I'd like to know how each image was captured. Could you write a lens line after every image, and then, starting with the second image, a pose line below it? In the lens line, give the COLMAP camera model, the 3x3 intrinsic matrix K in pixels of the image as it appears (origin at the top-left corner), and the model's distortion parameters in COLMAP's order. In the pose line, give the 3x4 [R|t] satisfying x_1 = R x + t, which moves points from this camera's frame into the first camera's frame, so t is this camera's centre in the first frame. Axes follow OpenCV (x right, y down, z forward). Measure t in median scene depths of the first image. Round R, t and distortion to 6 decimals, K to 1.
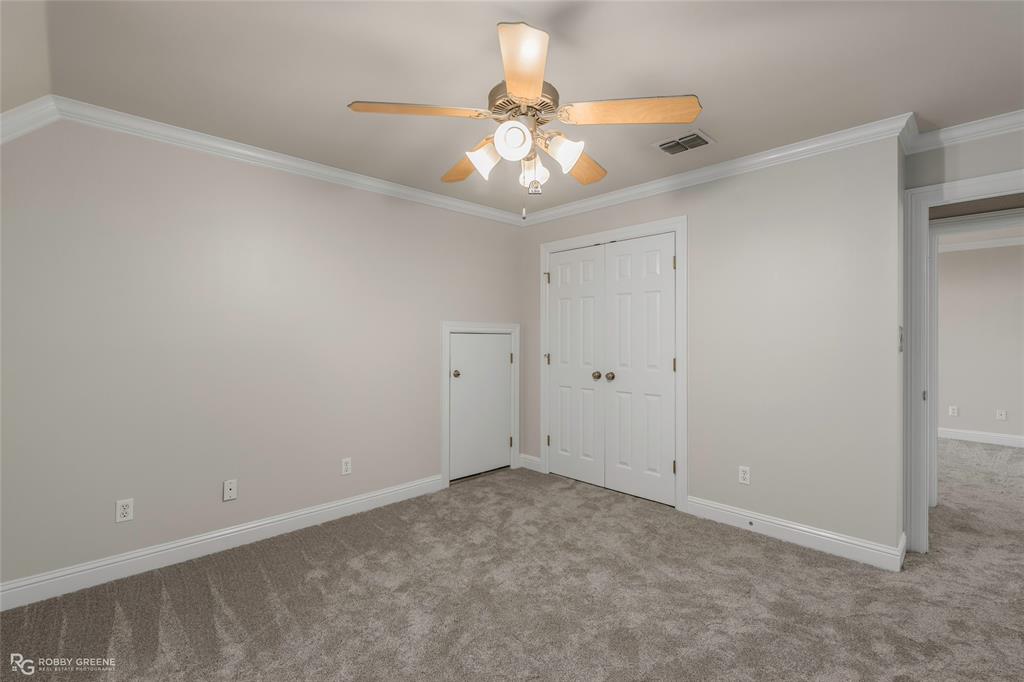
lens RADIAL K [[462.2, 0, 512.0], [0, 462.2, 341.0], [0, 0, 1]] dist [0.001581, 0.000037]
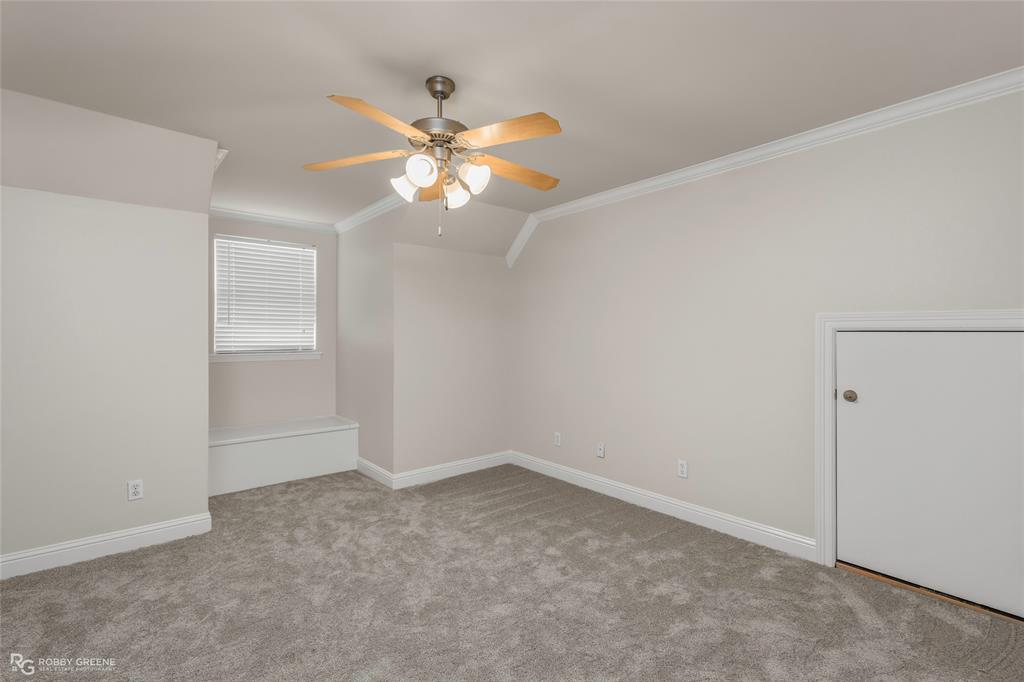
lens RADIAL K [[462.2, 0, 512.0], [0, 462.2, 341.0], [0, 0, 1]] dist [0.001581, 0.000037]
pose [[-0.069161, 0.013189, -0.997518, 0.557029], [-0.007260, 0.999879, 0.013724, -0.009612], [0.997579, 0.008191, -0.069057, 0.604168]]
